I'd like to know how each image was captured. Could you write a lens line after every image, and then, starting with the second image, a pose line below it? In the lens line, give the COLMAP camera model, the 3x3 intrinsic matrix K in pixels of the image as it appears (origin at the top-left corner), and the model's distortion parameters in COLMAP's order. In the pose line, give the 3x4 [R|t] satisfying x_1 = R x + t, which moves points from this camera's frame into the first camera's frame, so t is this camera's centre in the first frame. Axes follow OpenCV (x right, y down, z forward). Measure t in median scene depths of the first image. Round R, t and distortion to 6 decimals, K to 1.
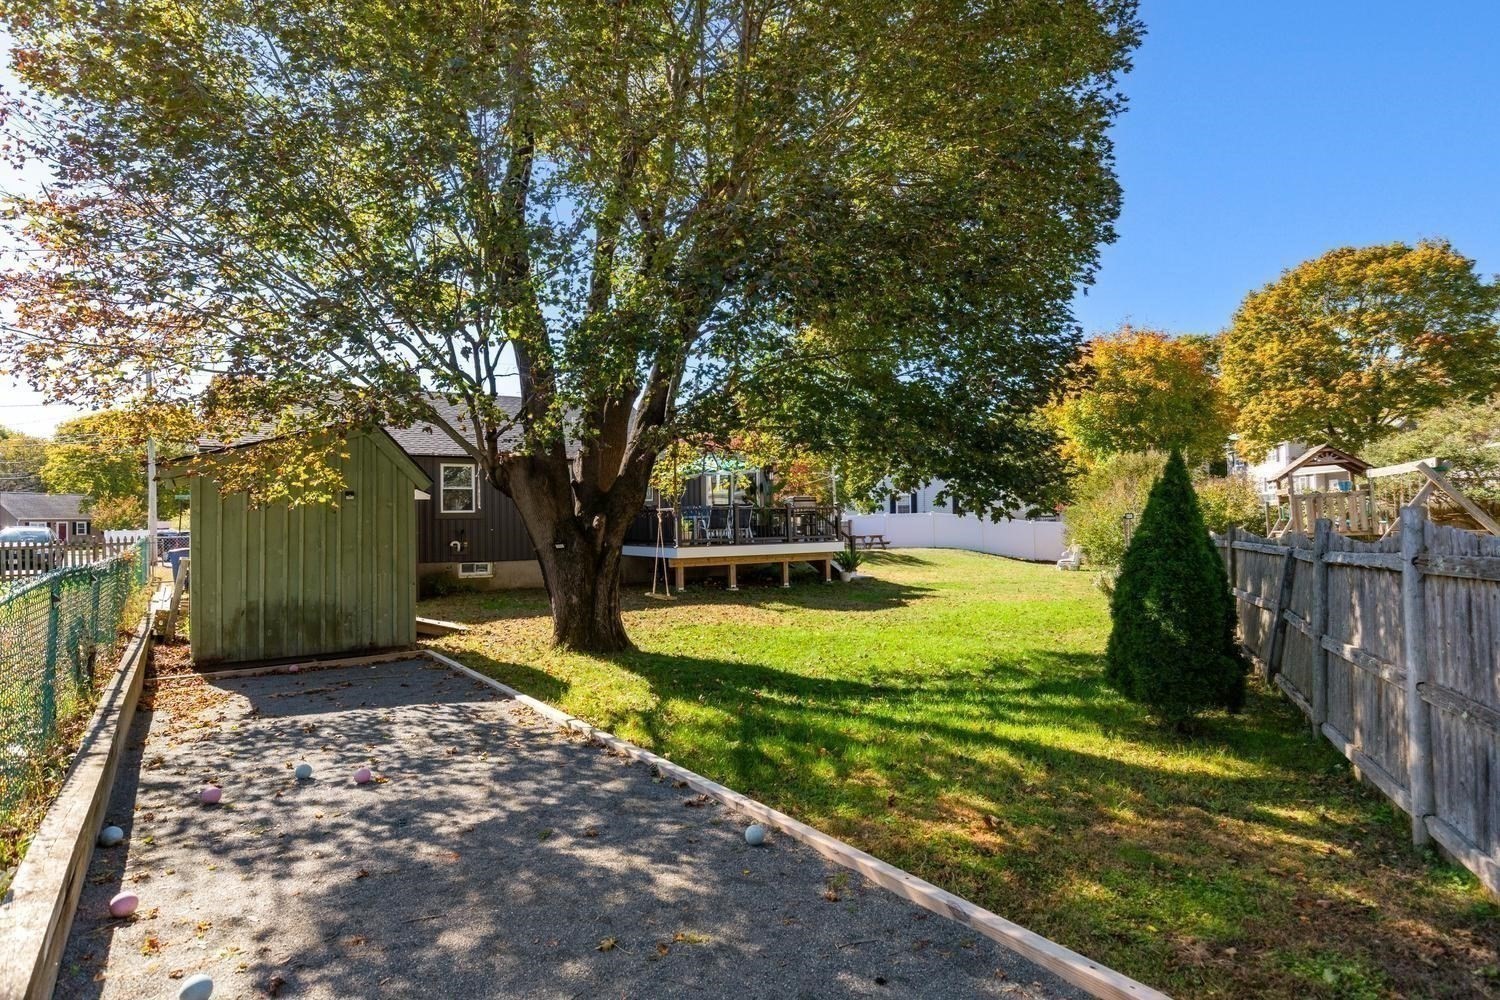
lens RADIAL K [[824.7, 0, 746.4], [0, 824.7, 509.1], [0, 0, 1]] dist [0.001292, 0.000155]
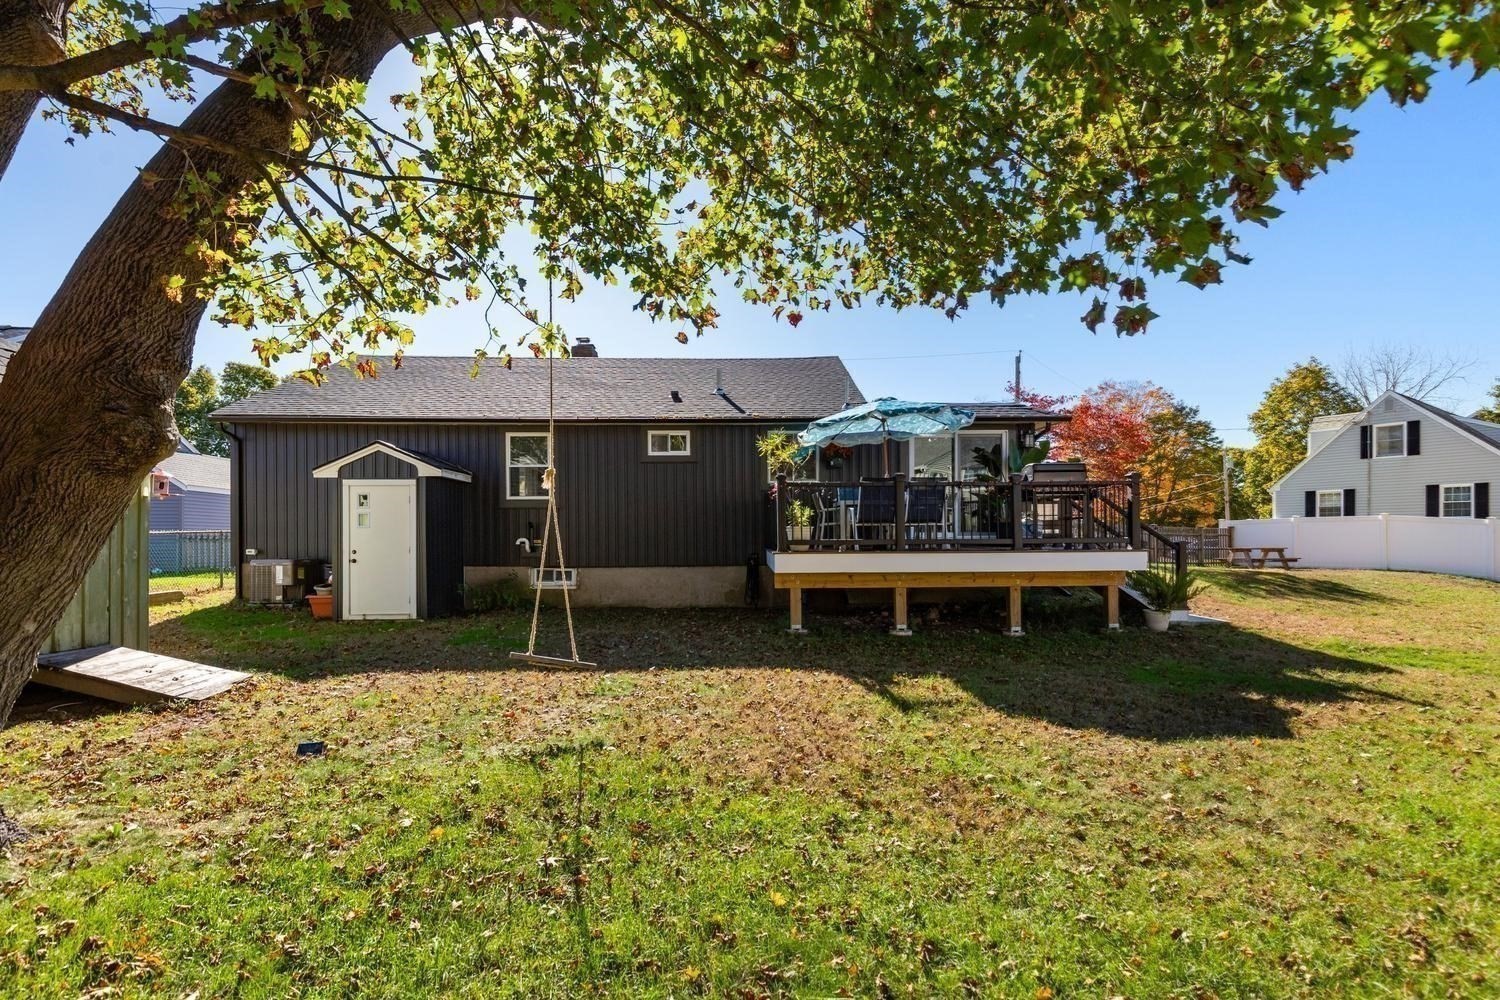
lens RADIAL K [[724.4, 0, 721.9], [0, 724.4, 532.0], [0, 0, 1]] dist [0.002116, 0.000016]
pose [[0.868274, 0.008589, -0.496011, 0.072653], [-0.002773, 0.999919, 0.012460, 0.015023], [0.496077, -0.009444, 0.868227, 0.319388]]
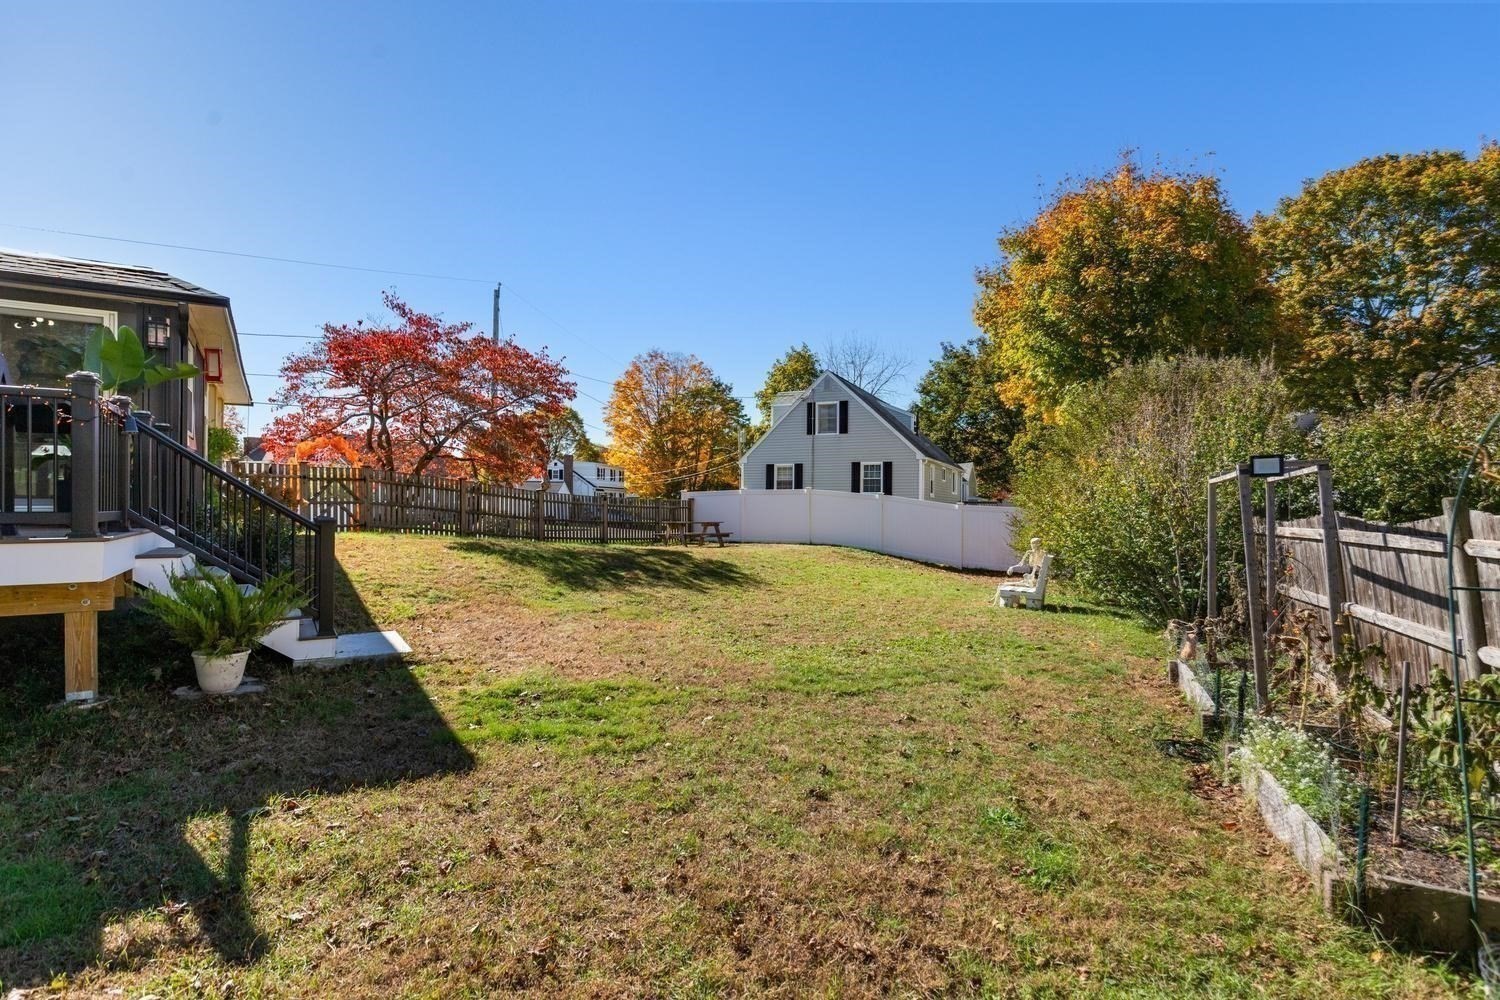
lens RADIAL K [[761.1, 0, 755.6], [0, 761.1, 499.2], [0, 0, 1]] dist [-0.001785, -0.000298]
pose [[0.998702, 0.023073, 0.045413, 0.196038], [-0.023247, 0.999724, 0.003310, 0.014259], [-0.045324, -0.004362, 0.998963, 0.511050]]
